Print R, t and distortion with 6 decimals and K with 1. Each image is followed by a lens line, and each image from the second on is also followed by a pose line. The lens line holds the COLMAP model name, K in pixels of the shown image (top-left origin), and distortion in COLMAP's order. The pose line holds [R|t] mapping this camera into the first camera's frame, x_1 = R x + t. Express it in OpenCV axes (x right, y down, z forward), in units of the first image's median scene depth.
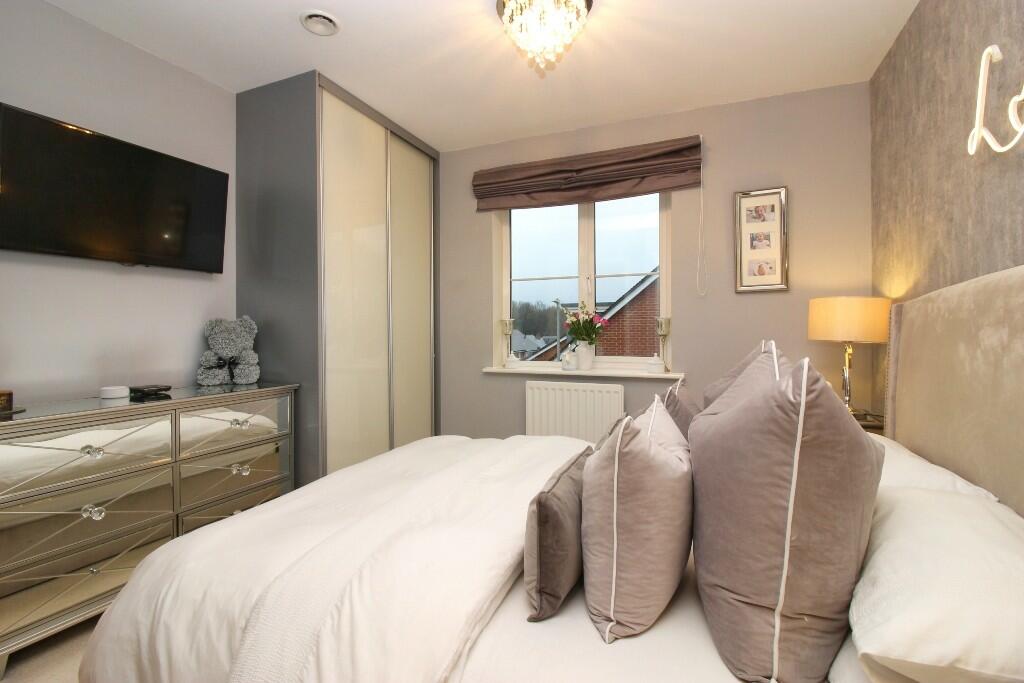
lens RADIAL K [[473.3, 0, 505.7], [0, 473.3, 337.0], [0, 0, 1]] dist [-0.015698, -0.005368]
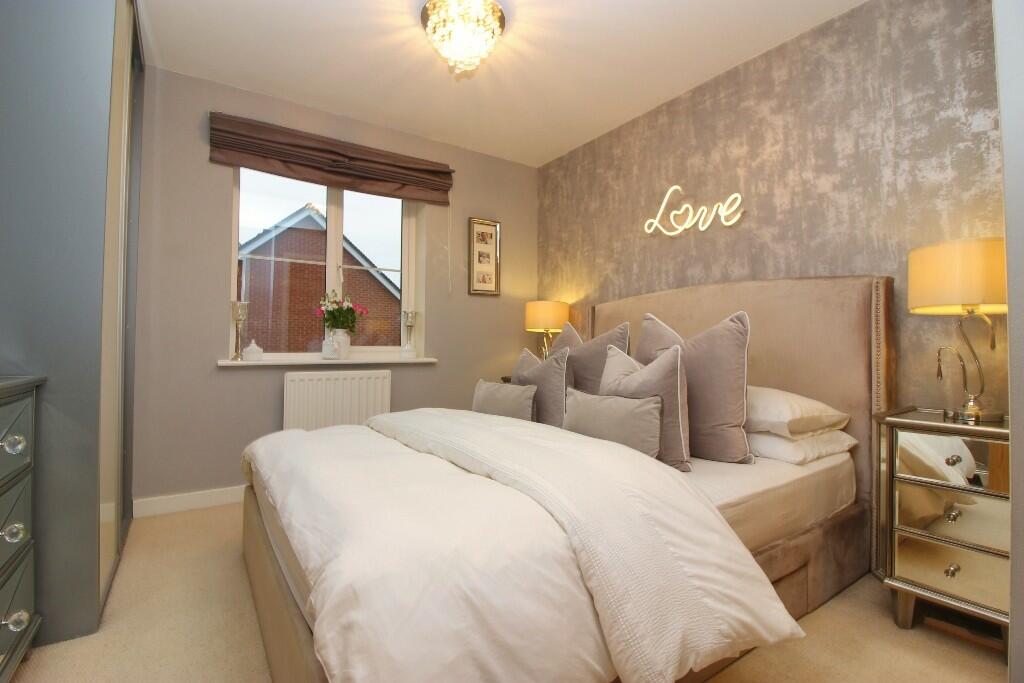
lens RADIAL K [[473.3, 0, 509.2], [0, 473.3, 339.2], [0, 0, 1]] dist [-0.015698, -0.005368]
pose [[0.537118, 0.022139, 0.843216, -0.538184], [0.006104, 0.999527, -0.030131, 0.068159], [-0.843485, 0.021331, 0.536729, 0.205018]]
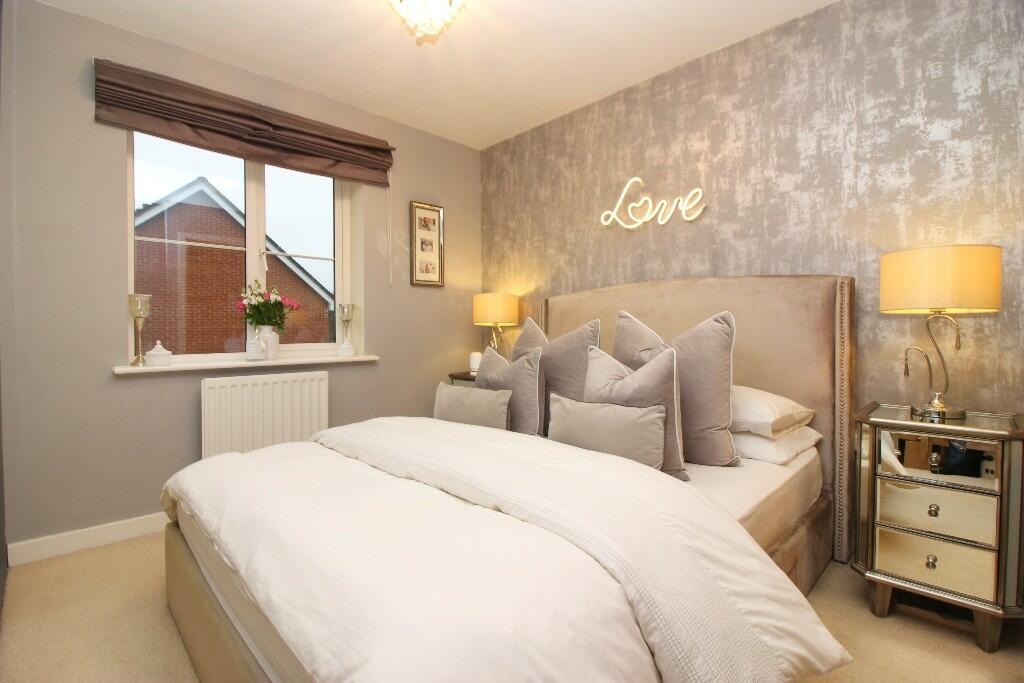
lens RADIAL K [[473.3, 0, 507.7], [0, 473.3, 340.0], [0, 0, 1]] dist [-0.015698, -0.005368]
pose [[0.377316, -0.013326, 0.925989, -0.521693], [0.019185, 0.999794, 0.006570, 0.040862], [-0.925886, 0.015286, 0.377494, 0.316127]]
